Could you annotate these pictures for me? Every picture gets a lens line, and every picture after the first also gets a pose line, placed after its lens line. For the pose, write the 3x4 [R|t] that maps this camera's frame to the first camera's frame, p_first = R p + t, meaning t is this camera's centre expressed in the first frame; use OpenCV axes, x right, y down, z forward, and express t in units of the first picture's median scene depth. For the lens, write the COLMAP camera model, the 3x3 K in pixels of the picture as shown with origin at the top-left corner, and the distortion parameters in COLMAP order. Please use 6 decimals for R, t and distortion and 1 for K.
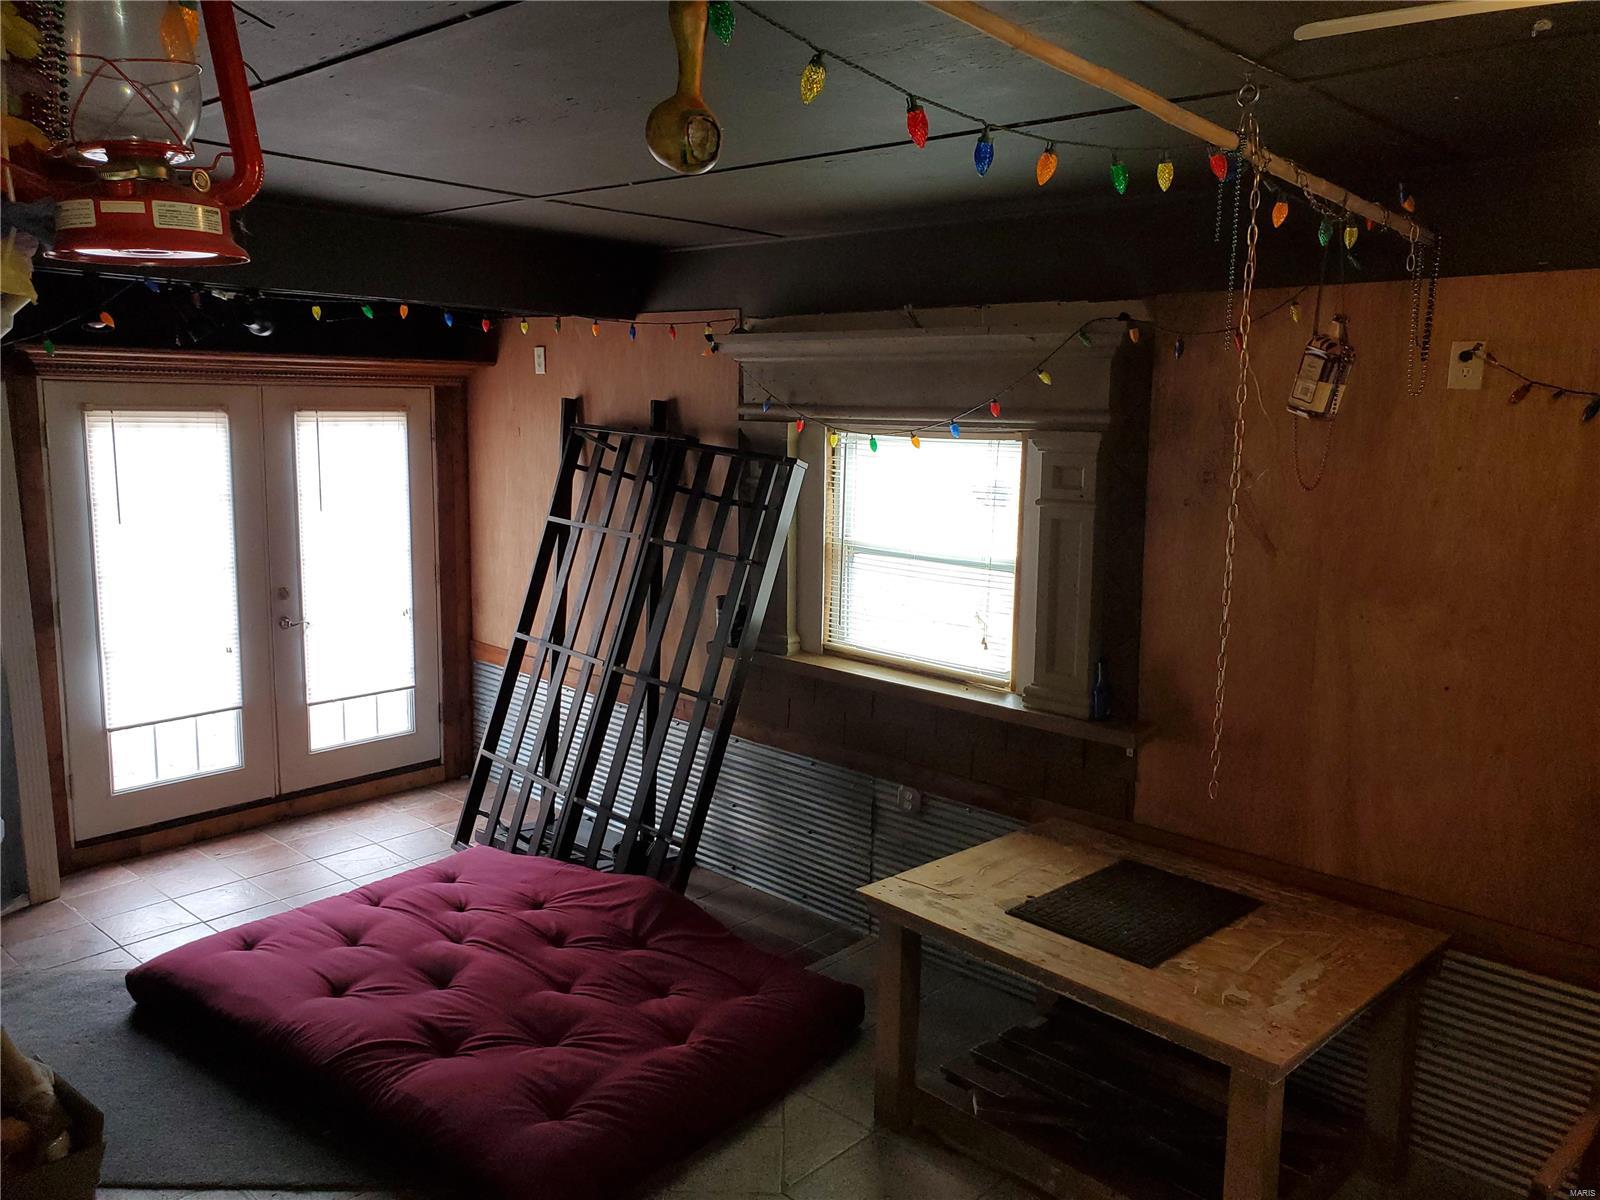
lens RADIAL K [[1239.7, 0, 802.3], [0, 1239.7, 595.3], [0, 0, 1]] dist [0.010468, 0.005213]
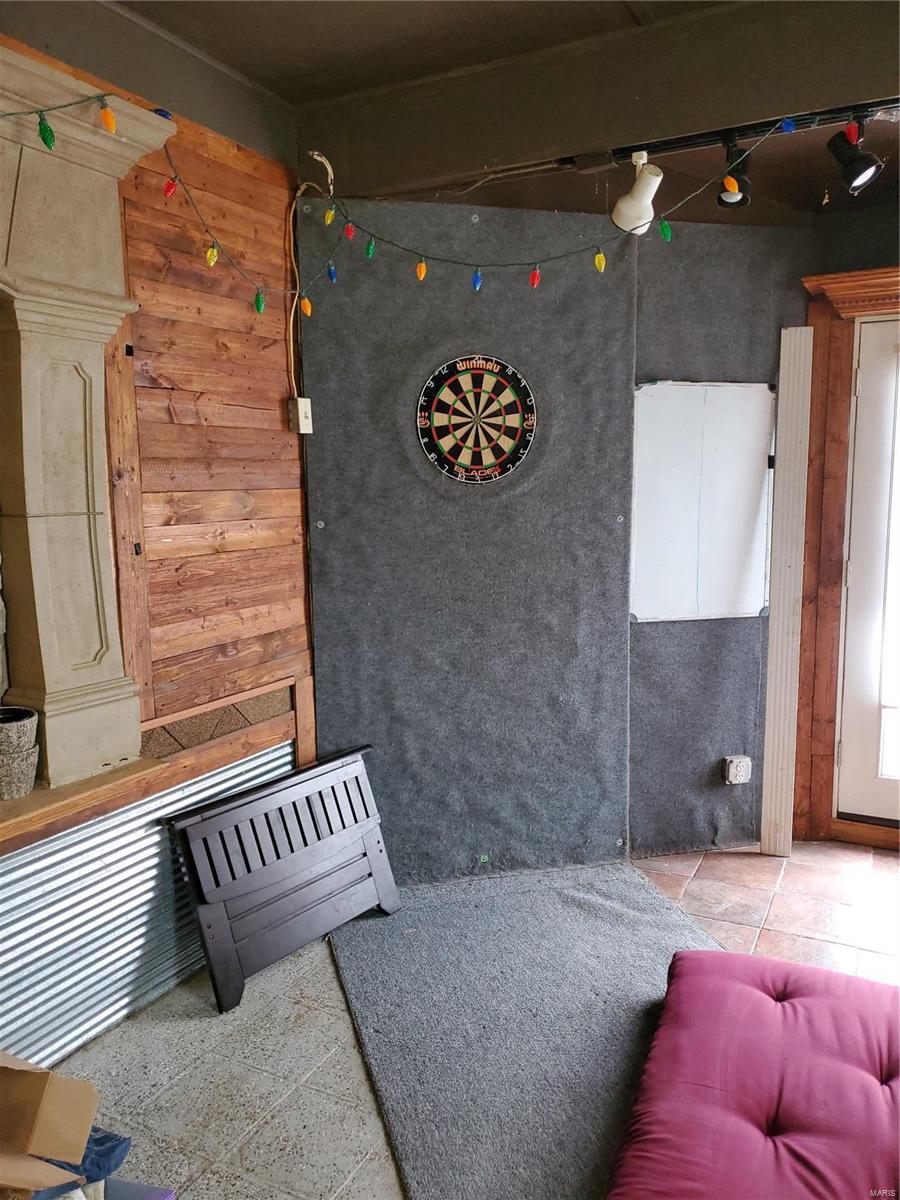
lens RADIAL K [[929.8, 0, 443.8], [0, 929.8, 609.8], [0, 0, 1]] dist [0.010468, 0.005213]
pose [[0.243431, 0.116476, -0.962899, 0.021268], [-0.133645, 0.987322, 0.085644, 0.023888], [0.960667, 0.107839, 0.255911, 0.532566]]
